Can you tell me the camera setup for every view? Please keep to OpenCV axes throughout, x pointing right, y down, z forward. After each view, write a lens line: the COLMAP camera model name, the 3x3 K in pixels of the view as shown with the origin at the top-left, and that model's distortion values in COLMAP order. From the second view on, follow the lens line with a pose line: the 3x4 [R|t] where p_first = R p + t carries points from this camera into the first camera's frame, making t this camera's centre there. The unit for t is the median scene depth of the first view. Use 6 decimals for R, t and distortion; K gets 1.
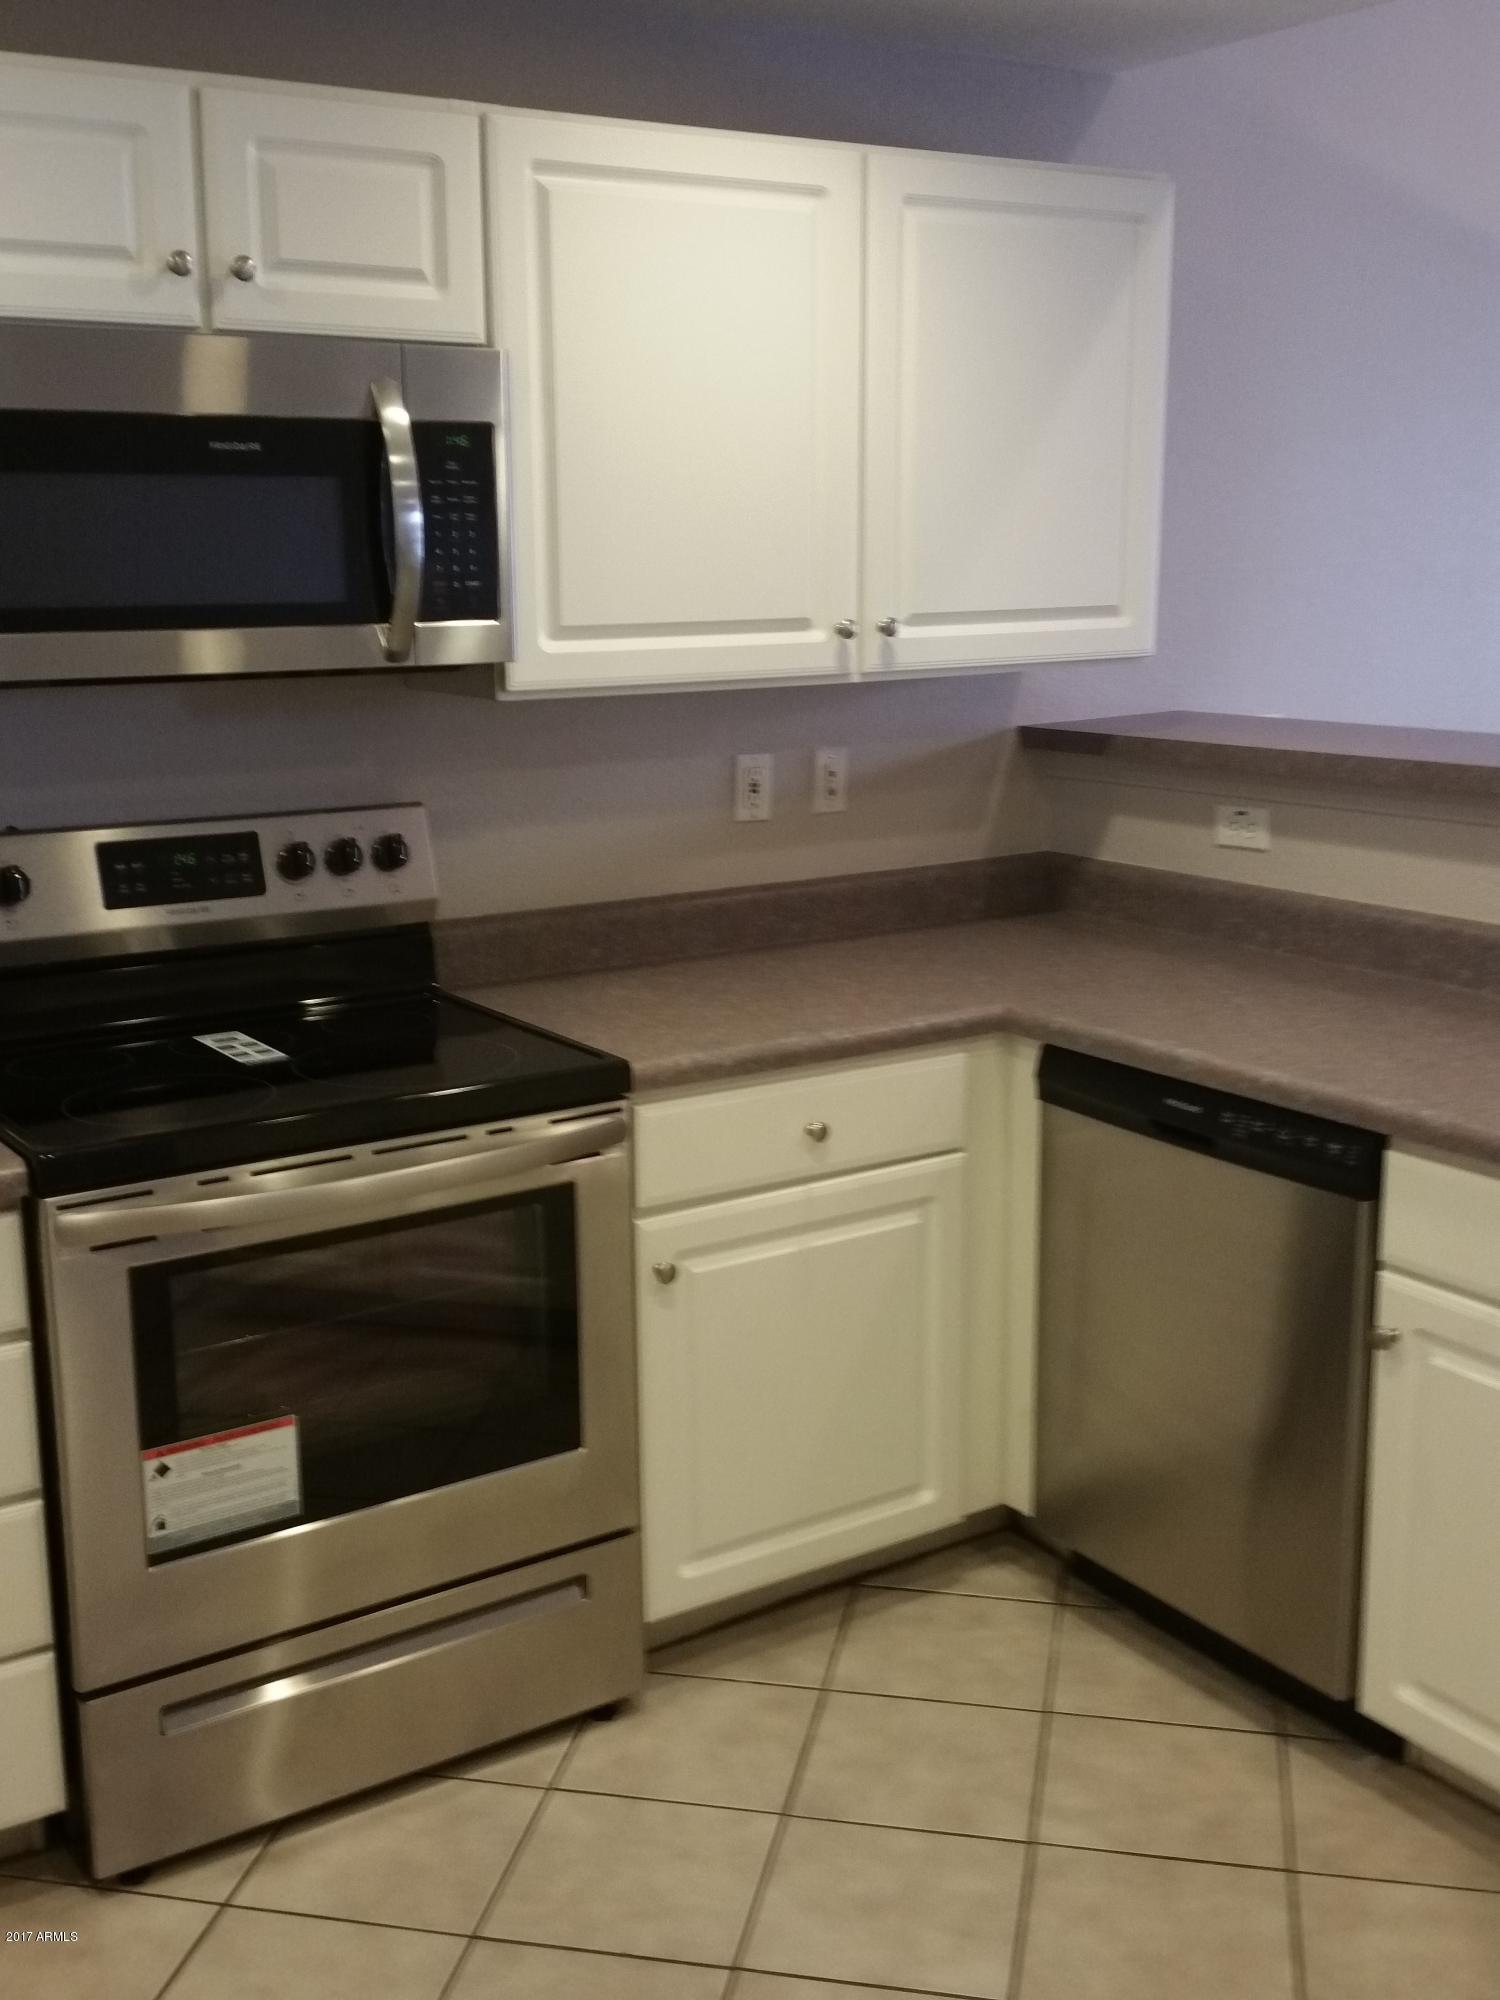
lens RADIAL K [[2086.6, 0, 748.8], [0, 2086.6, 1006.8], [0, 0, 1]] dist [0.040420, 0.000000]
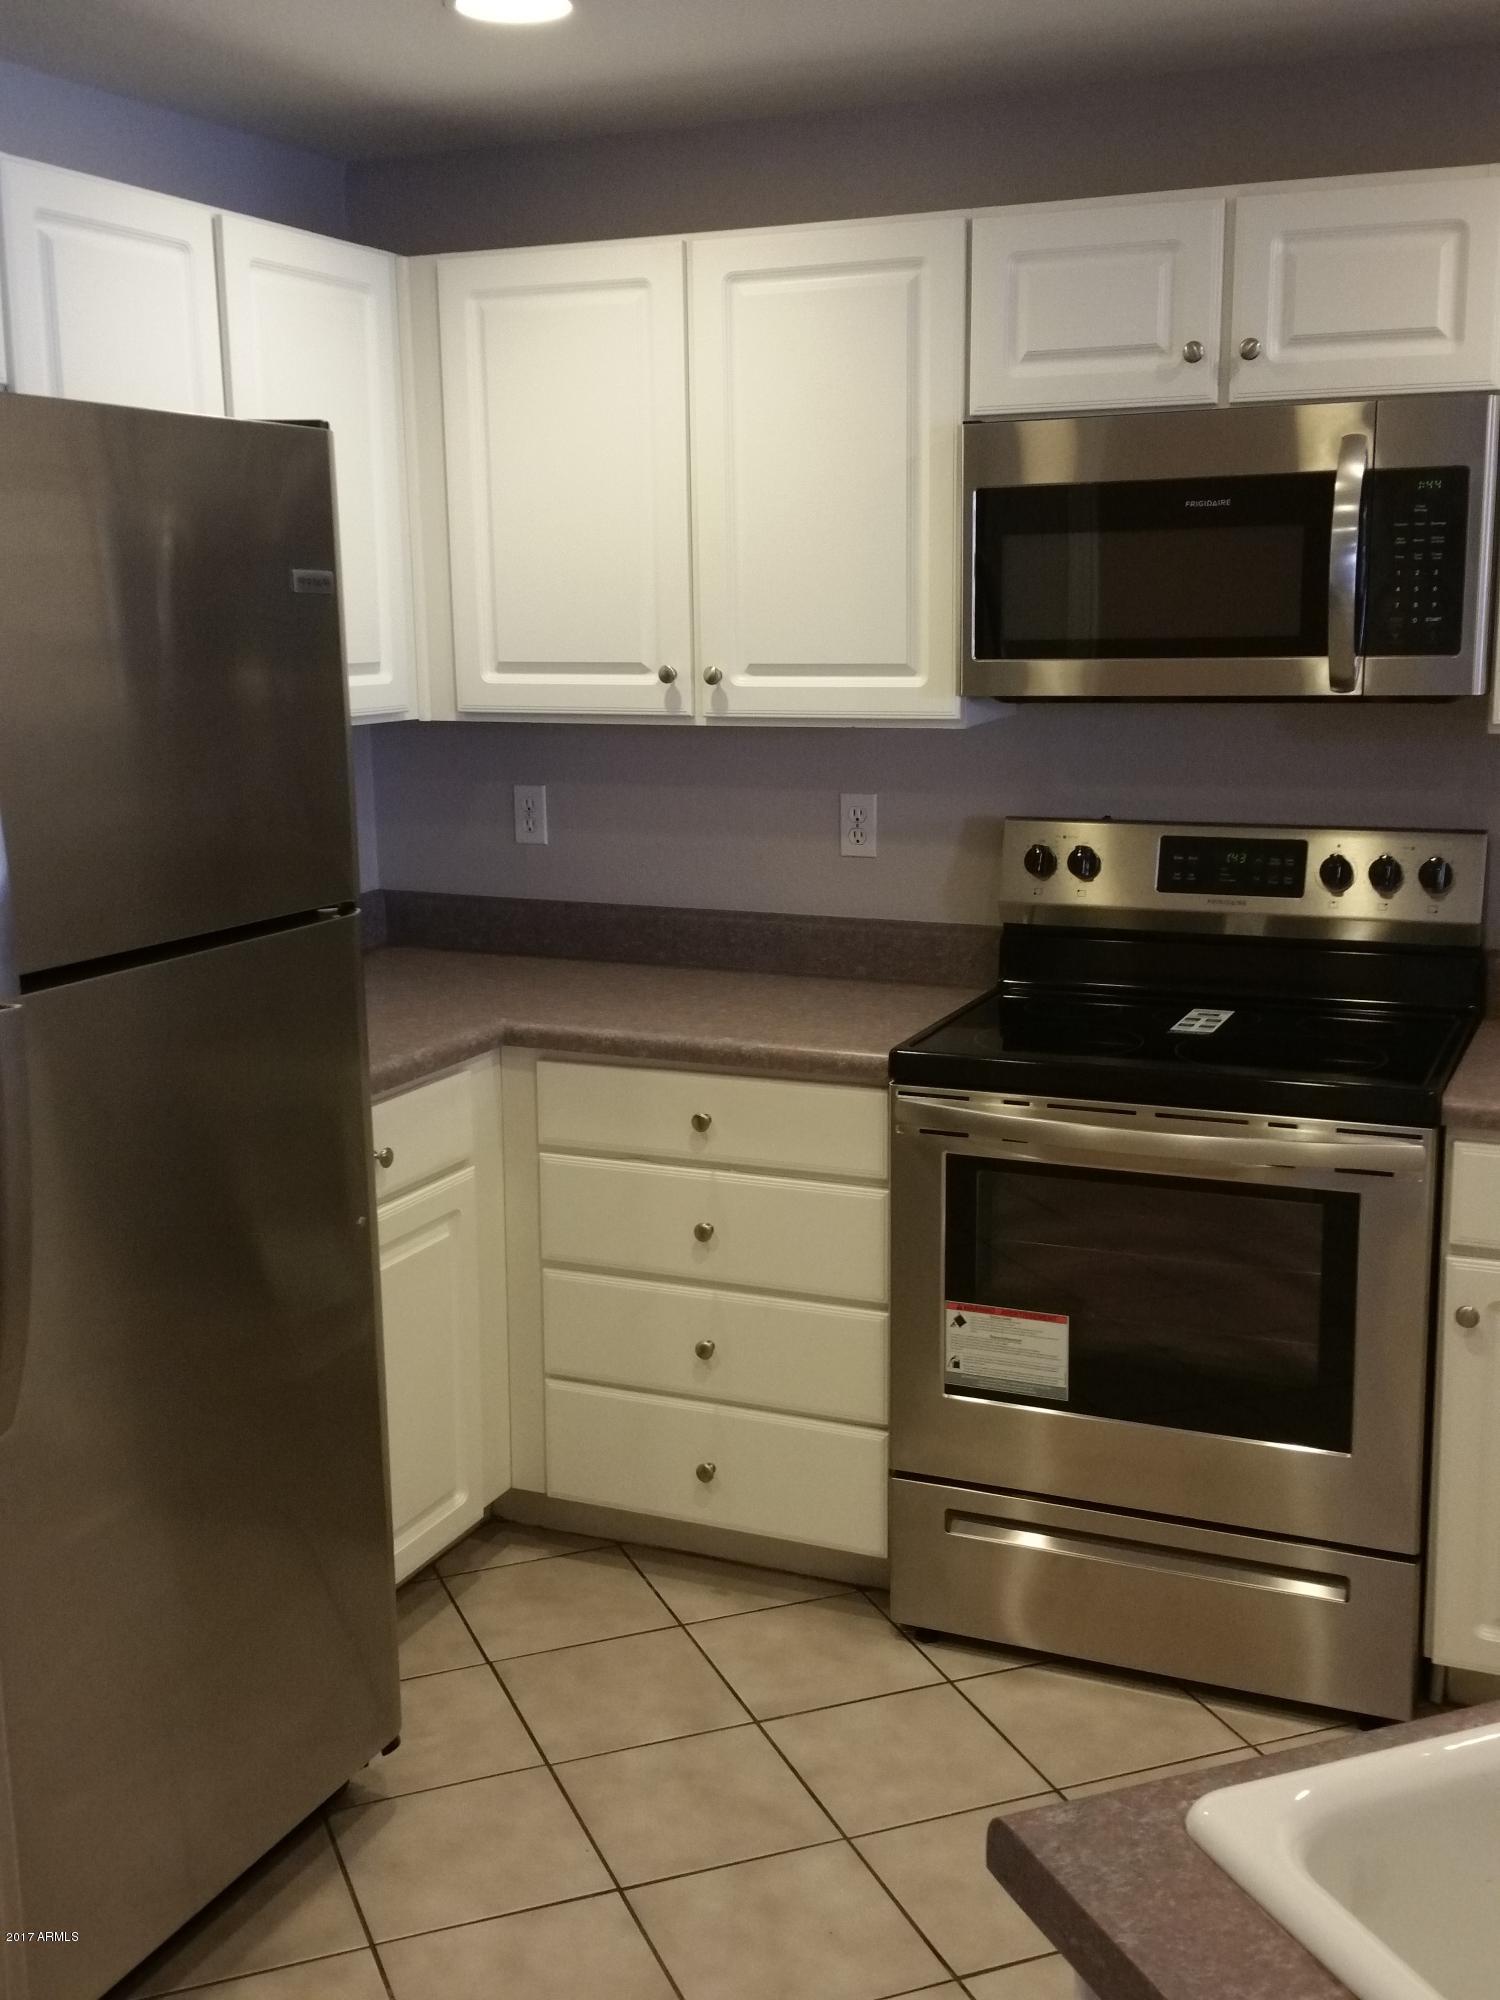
lens RADIAL K [[2182.0, 0, 745.7], [0, 2182.0, 1000.4], [0, 0, 1]] dist [0.073599, 0.000000]
pose [[0.561306, 0.162705, -0.811457, 0.658317], [-0.174043, 0.981765, 0.076464, -0.044815], [0.809101, 0.098309, 0.579388, 0.110024]]
